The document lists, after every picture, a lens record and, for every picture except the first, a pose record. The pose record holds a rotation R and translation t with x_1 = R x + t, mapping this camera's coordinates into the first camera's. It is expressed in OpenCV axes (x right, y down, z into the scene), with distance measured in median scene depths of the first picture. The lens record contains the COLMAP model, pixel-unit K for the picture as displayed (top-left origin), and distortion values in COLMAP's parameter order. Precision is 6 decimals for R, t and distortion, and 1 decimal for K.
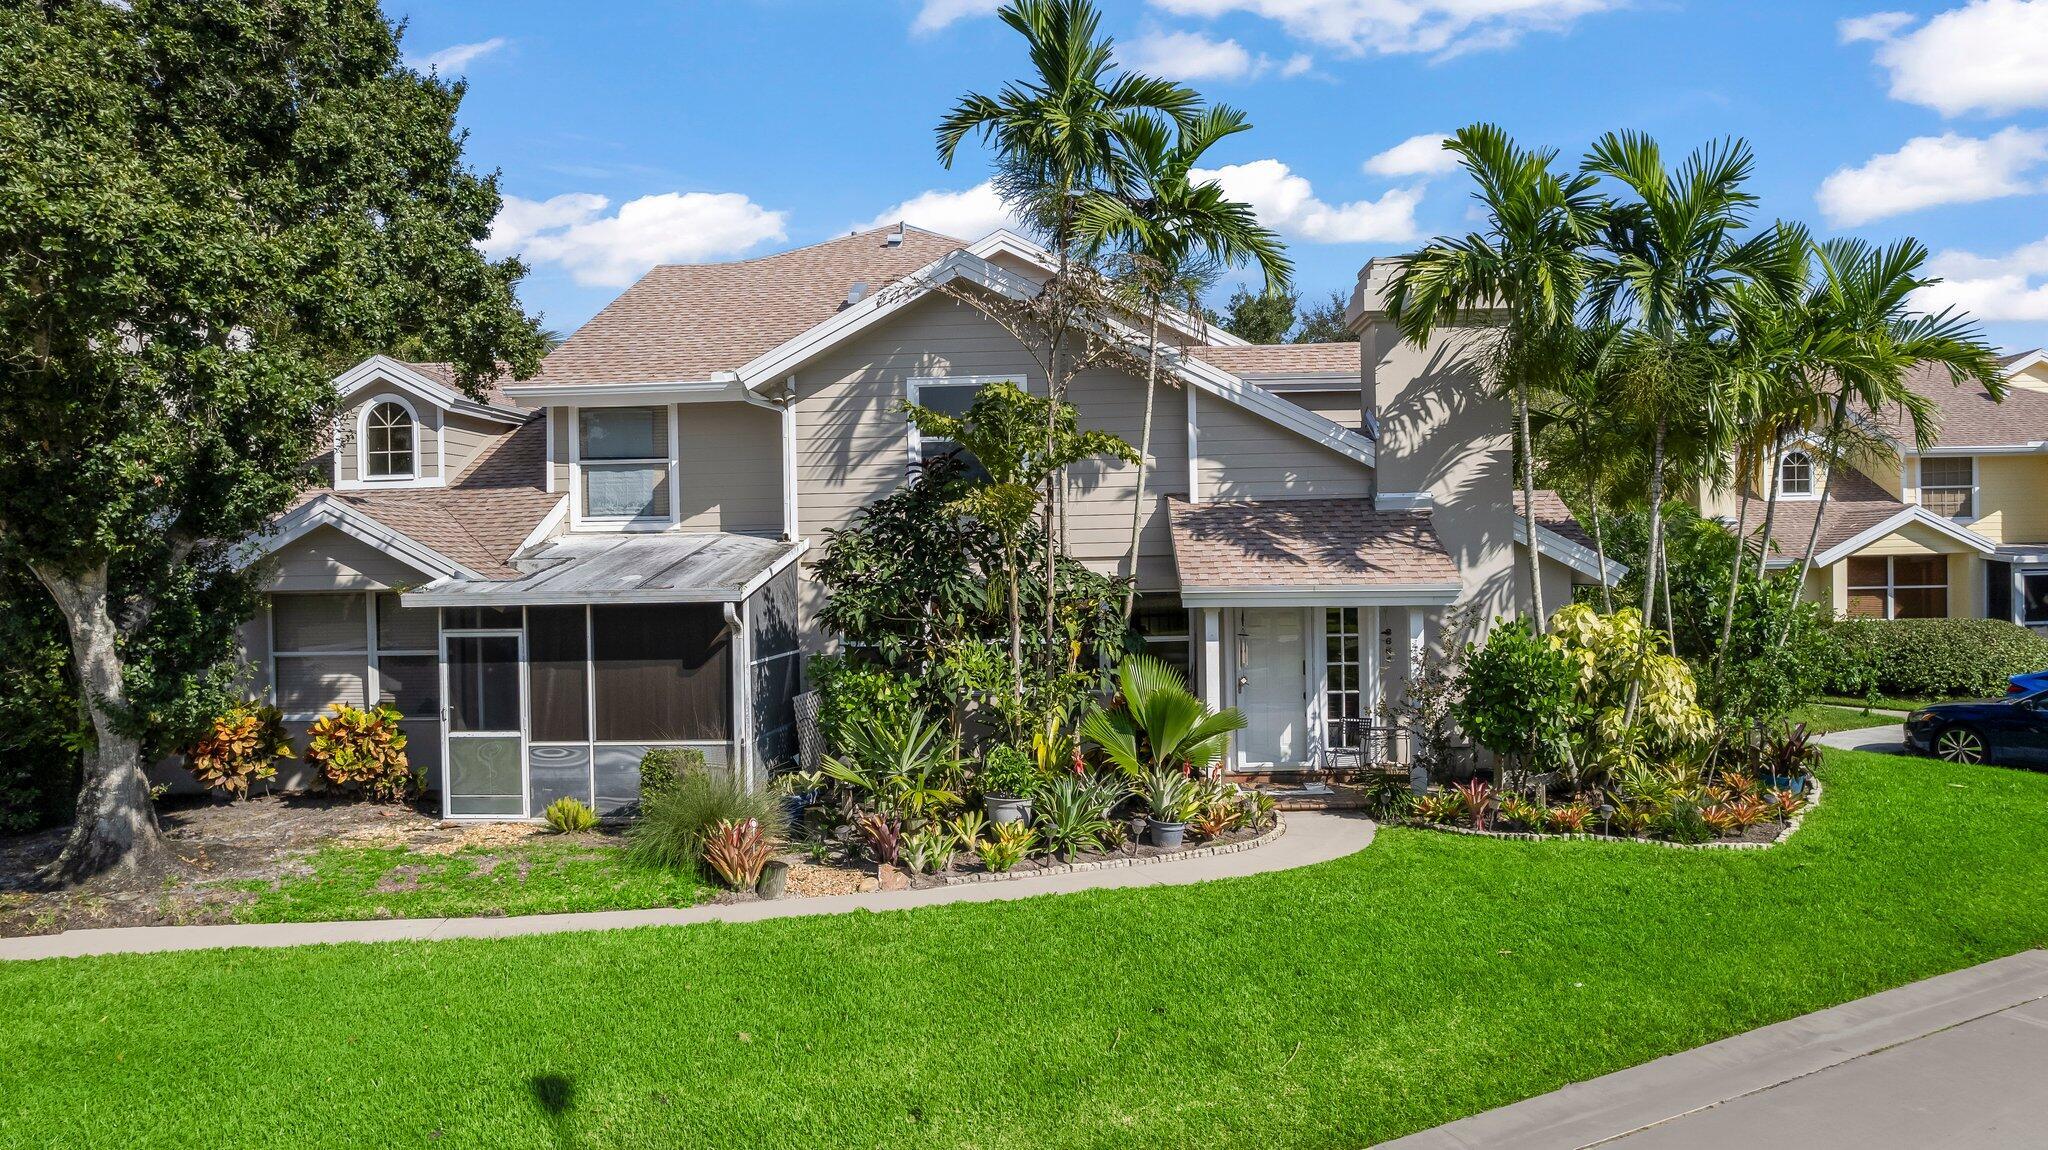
lens RADIAL K [[1296.8, 0, 1024.0], [0, 1296.8, 575.0], [0, 0, 1]] dist [-0.066359, 0.058038]
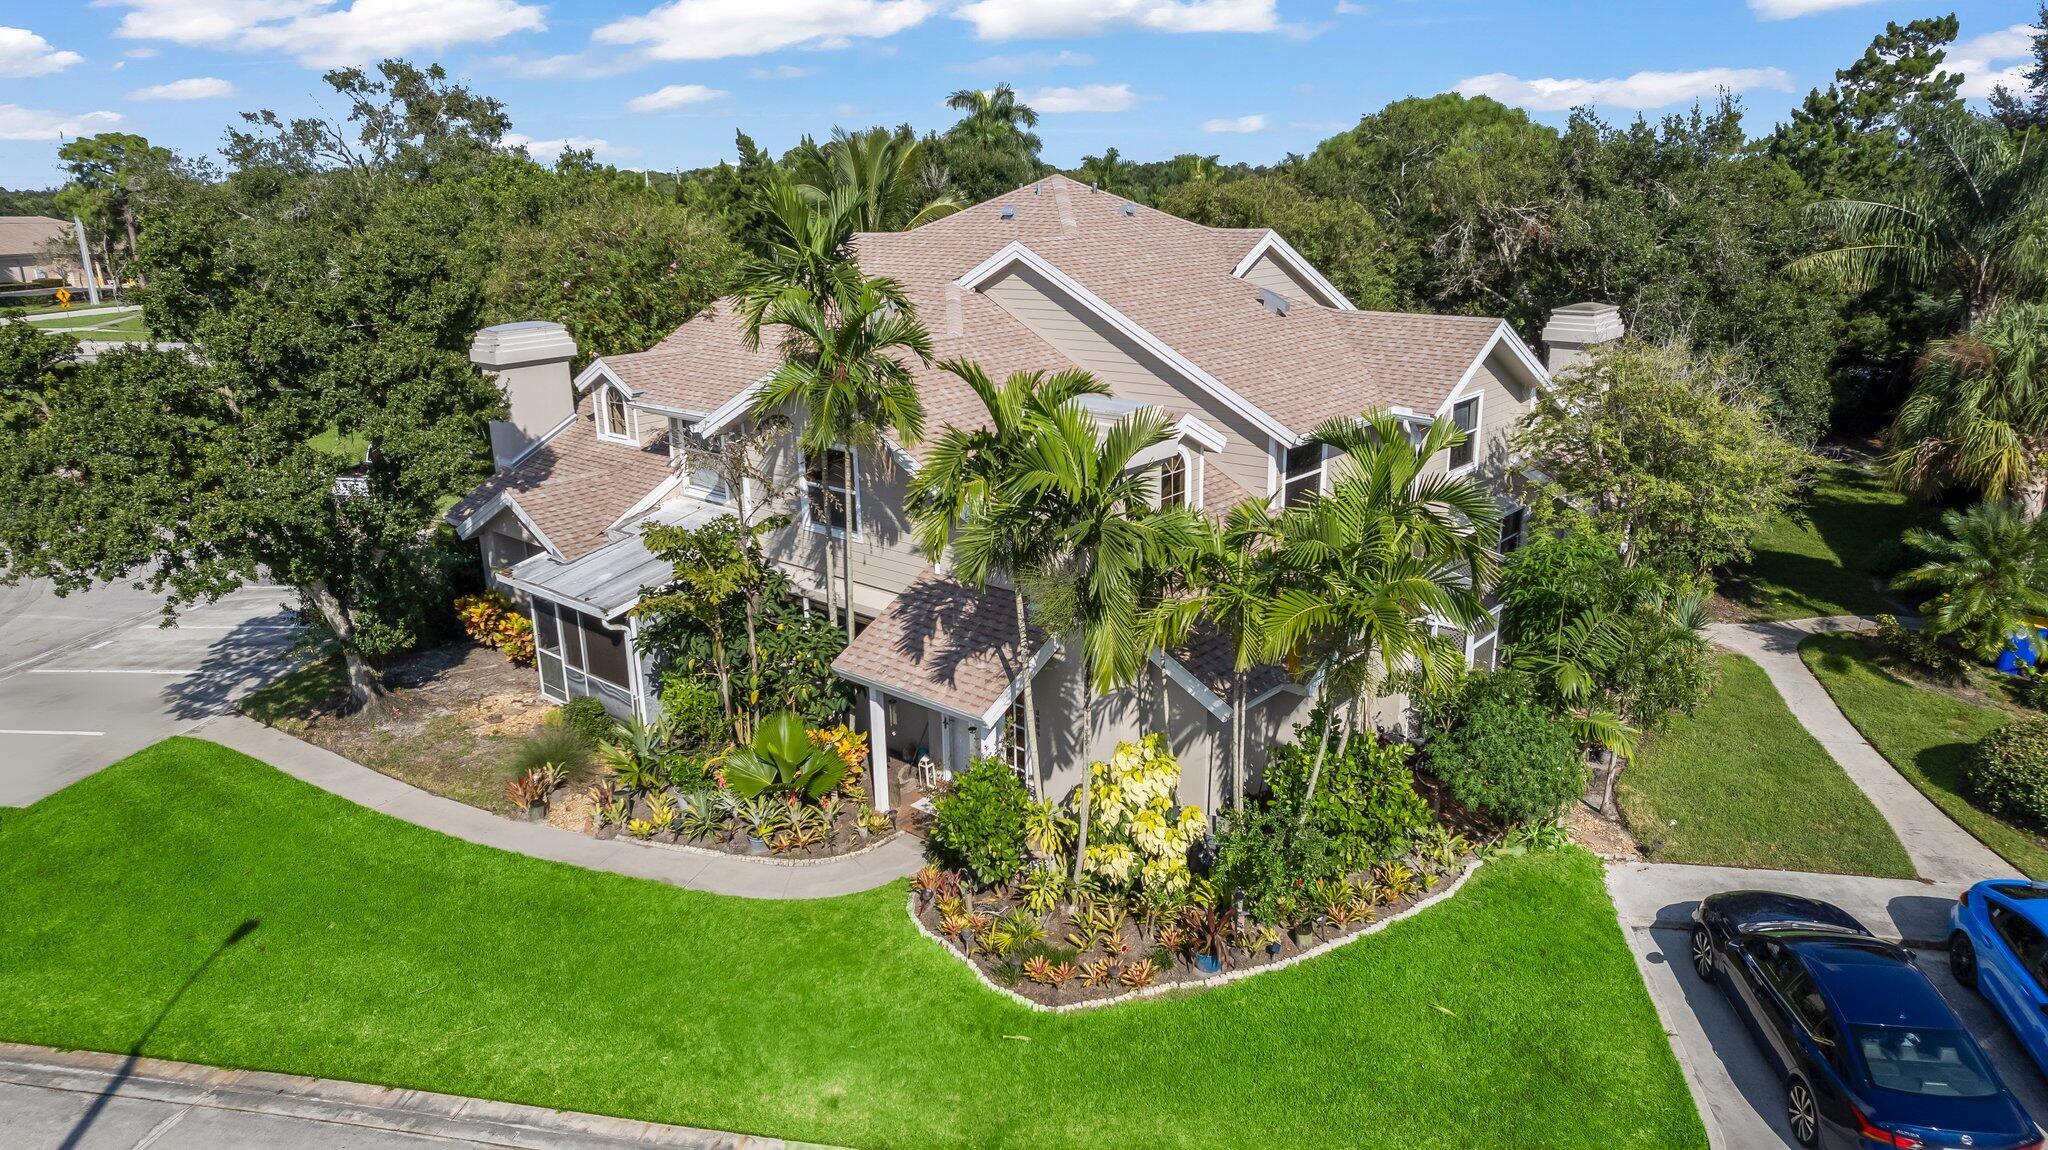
lens RADIAL K [[1296.8, 0, 1024.0], [0, 1296.8, 575.0], [0, 0, 1]] dist [-0.066359, 0.058038]
pose [[0.794794, 0.182659, -0.578738, 0.955420], [-0.004674, 0.955444, 0.295135, -0.439757], [0.606861, -0.231866, 0.760235, 0.100750]]
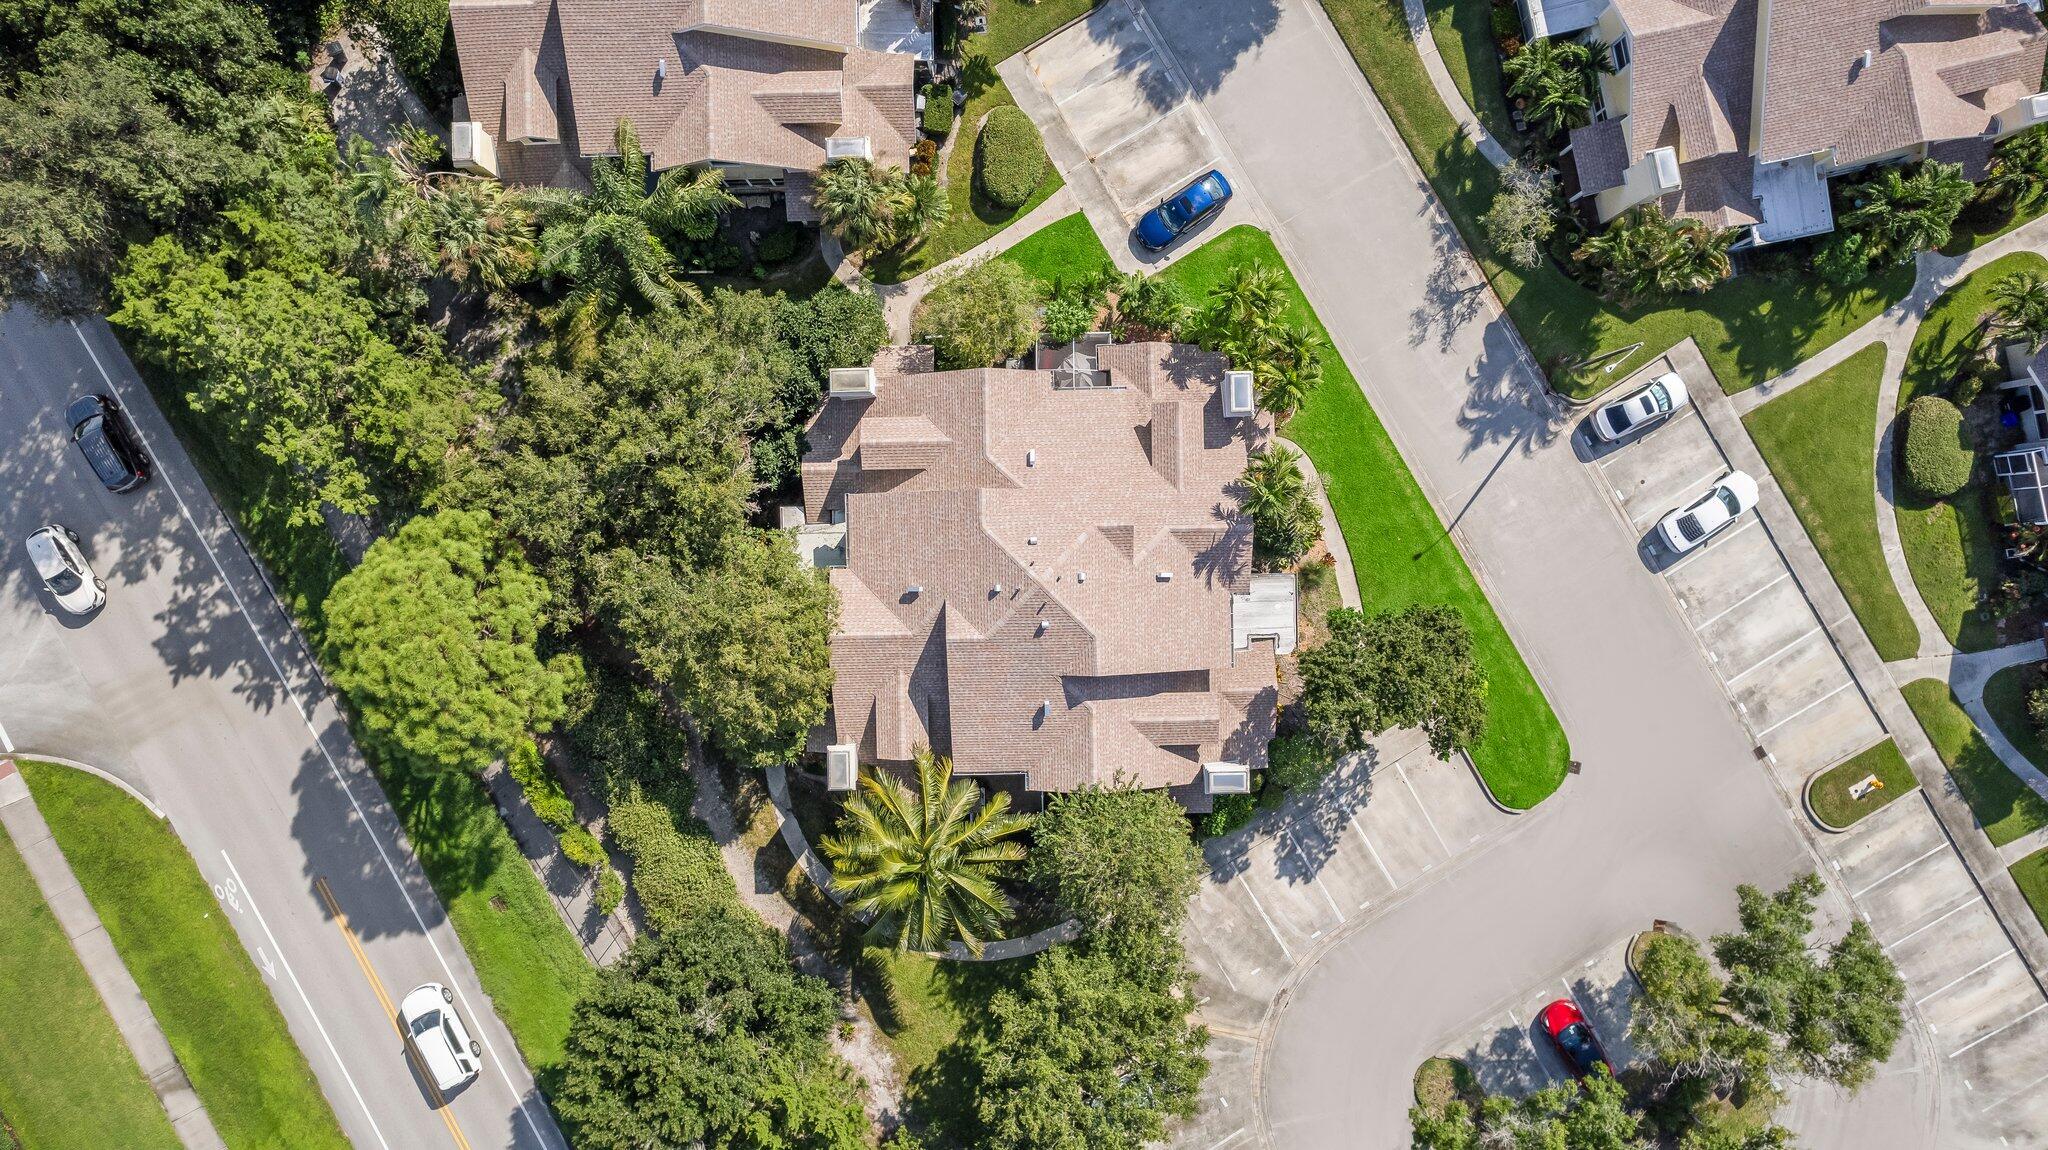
lens RADIAL K [[1296.8, 0, 1024.0], [0, 1296.8, 575.0], [0, 0, 1]] dist [-0.066359, 0.058038]
pose [[-0.075923, -0.997100, -0.005290, -0.108713], [0.021454, -0.006938, 0.999746, -3.863131], [-0.996883, 0.075791, 0.021919, 1.583607]]
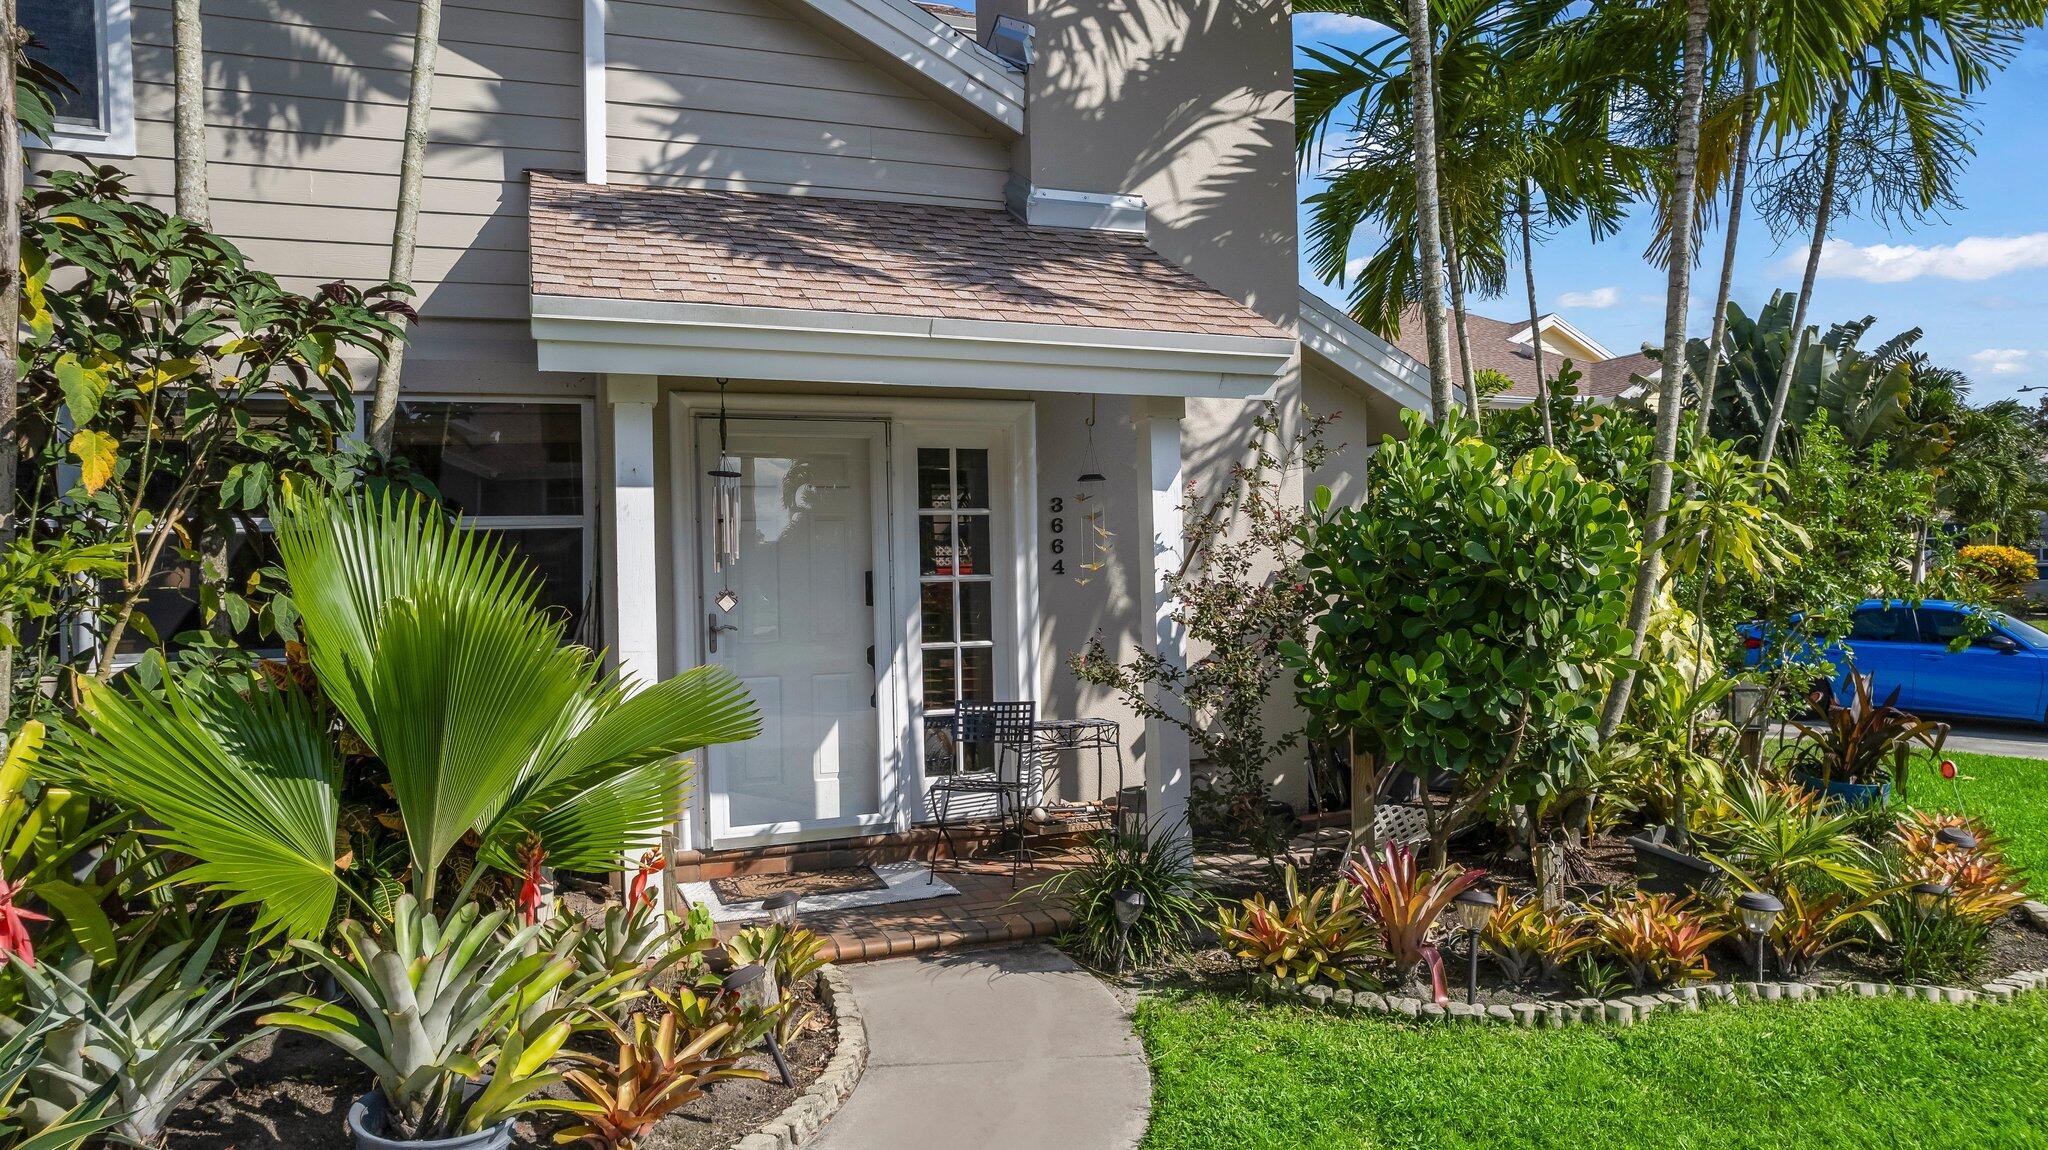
lens RADIAL K [[1296.8, 0, 1024.0], [0, 1296.8, 575.0], [0, 0, 1]] dist [-0.066359, 0.058038]
pose [[0.915426, 0.001017, 0.402485, 0.095945], [0.005882, 0.999856, -0.015904, 0.075824], [-0.402444, 0.016926, 0.915288, 0.606978]]
